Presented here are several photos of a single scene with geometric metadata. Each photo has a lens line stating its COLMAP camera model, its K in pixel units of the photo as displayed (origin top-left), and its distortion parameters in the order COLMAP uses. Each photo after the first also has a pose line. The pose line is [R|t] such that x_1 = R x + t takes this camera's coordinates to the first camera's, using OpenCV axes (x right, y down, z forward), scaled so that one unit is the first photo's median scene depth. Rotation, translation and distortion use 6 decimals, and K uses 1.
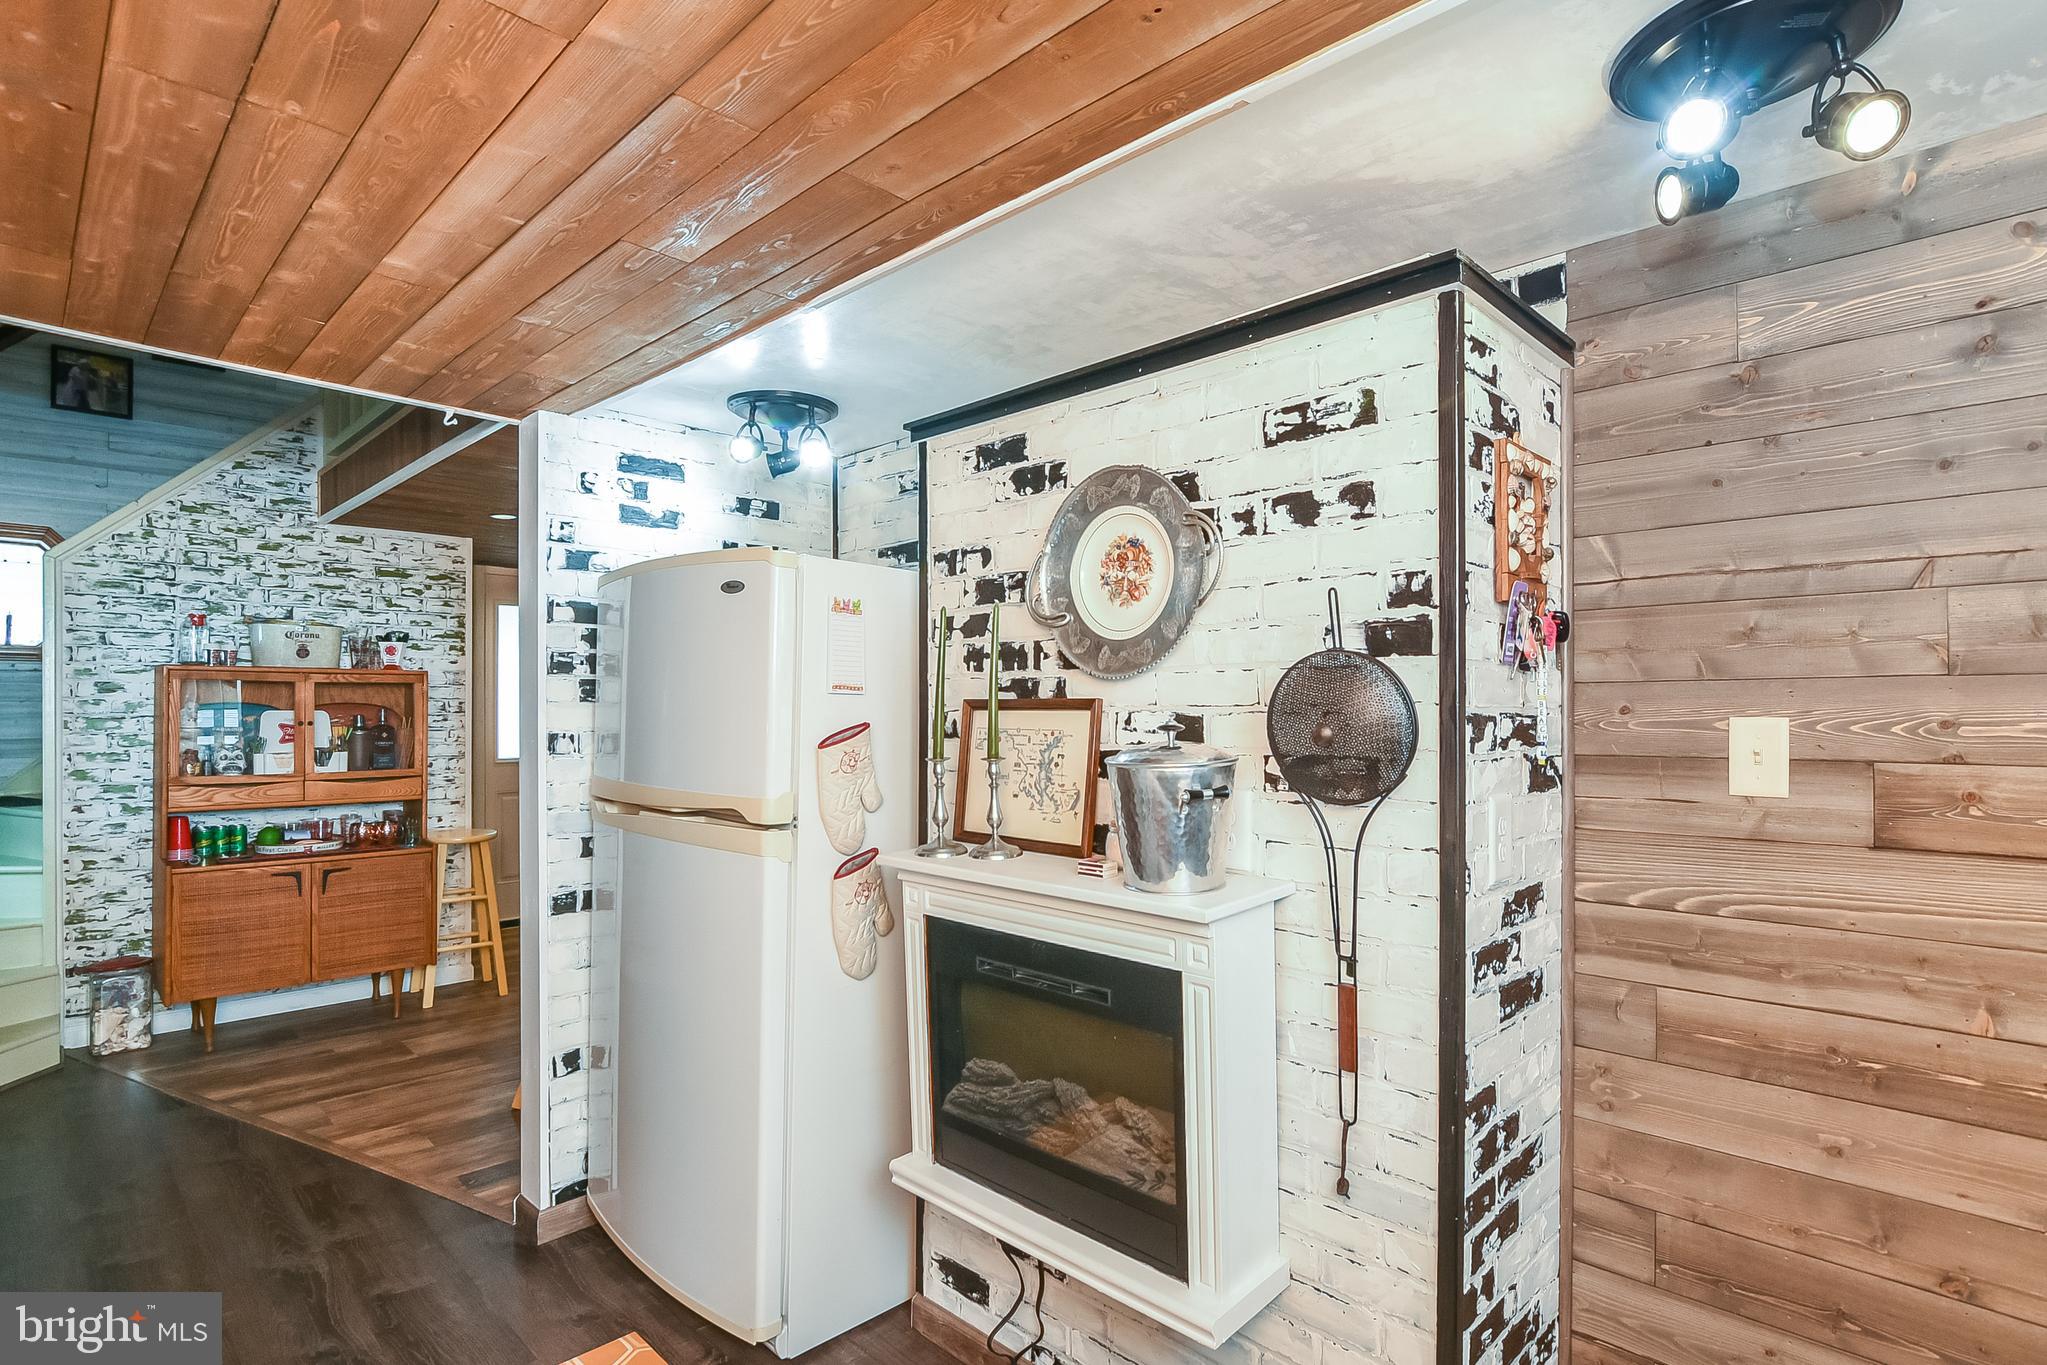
lens RADIAL K [[1022.4, 0, 979.4], [0, 1022.4, 704.8], [0, 0, 1]] dist [-0.001370, 0.000434]
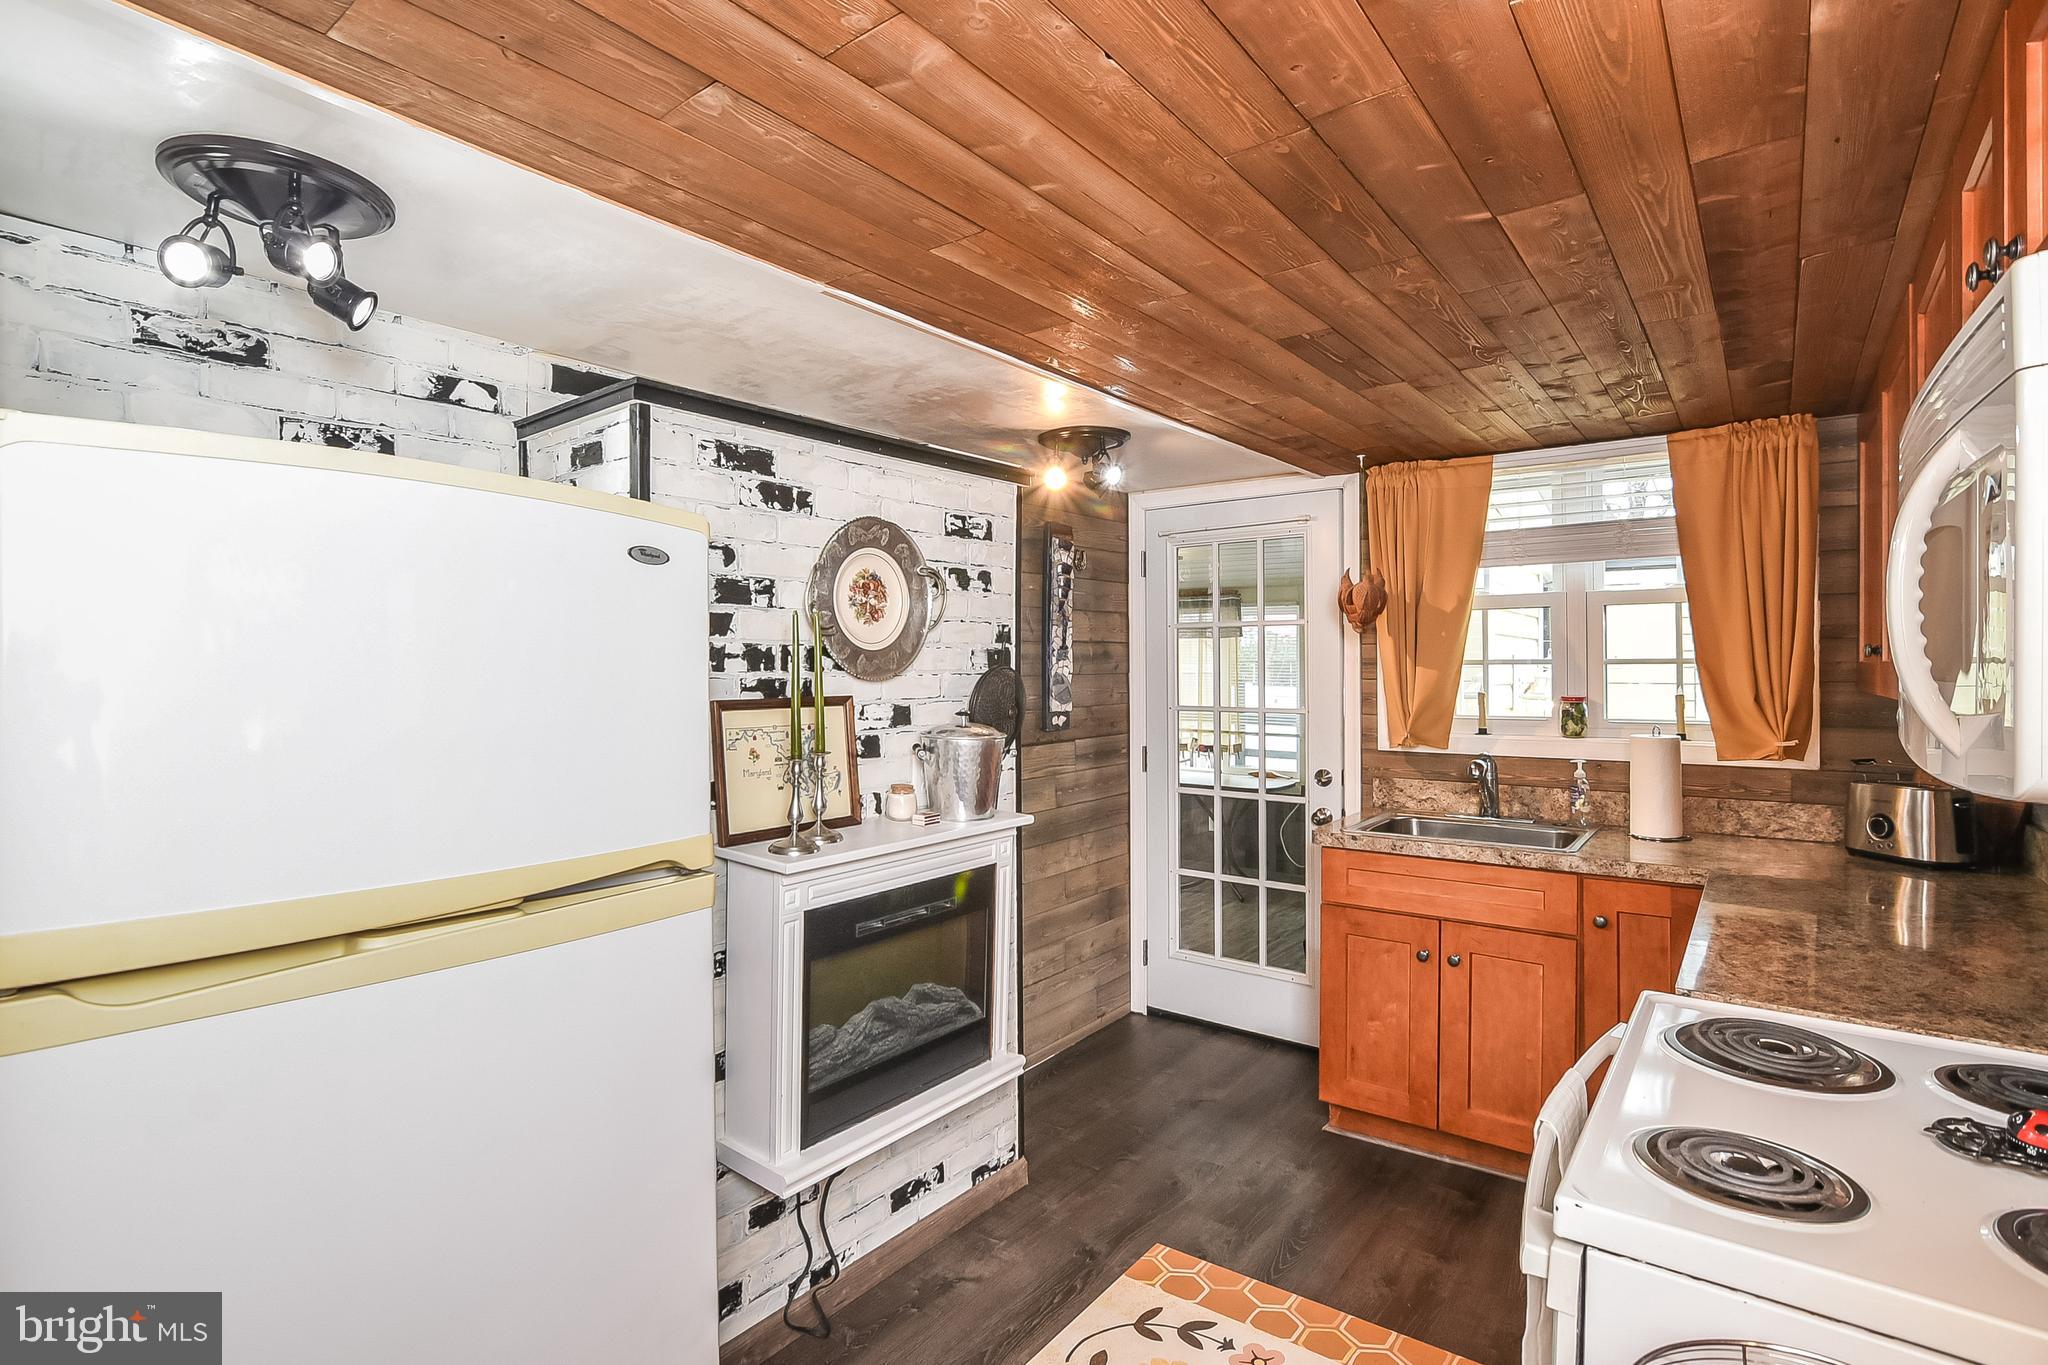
lens RADIAL K [[1023.9, 0, 1021.7], [0, 1023.9, 668.0], [0, 0, 1]] dist [-0.016585, 0.000836]
pose [[-0.152200, -0.002914, 0.988345, -1.039150], [0.003376, 0.999988, 0.003468, -0.039446], [-0.988344, 0.003864, -0.152188, 0.888976]]
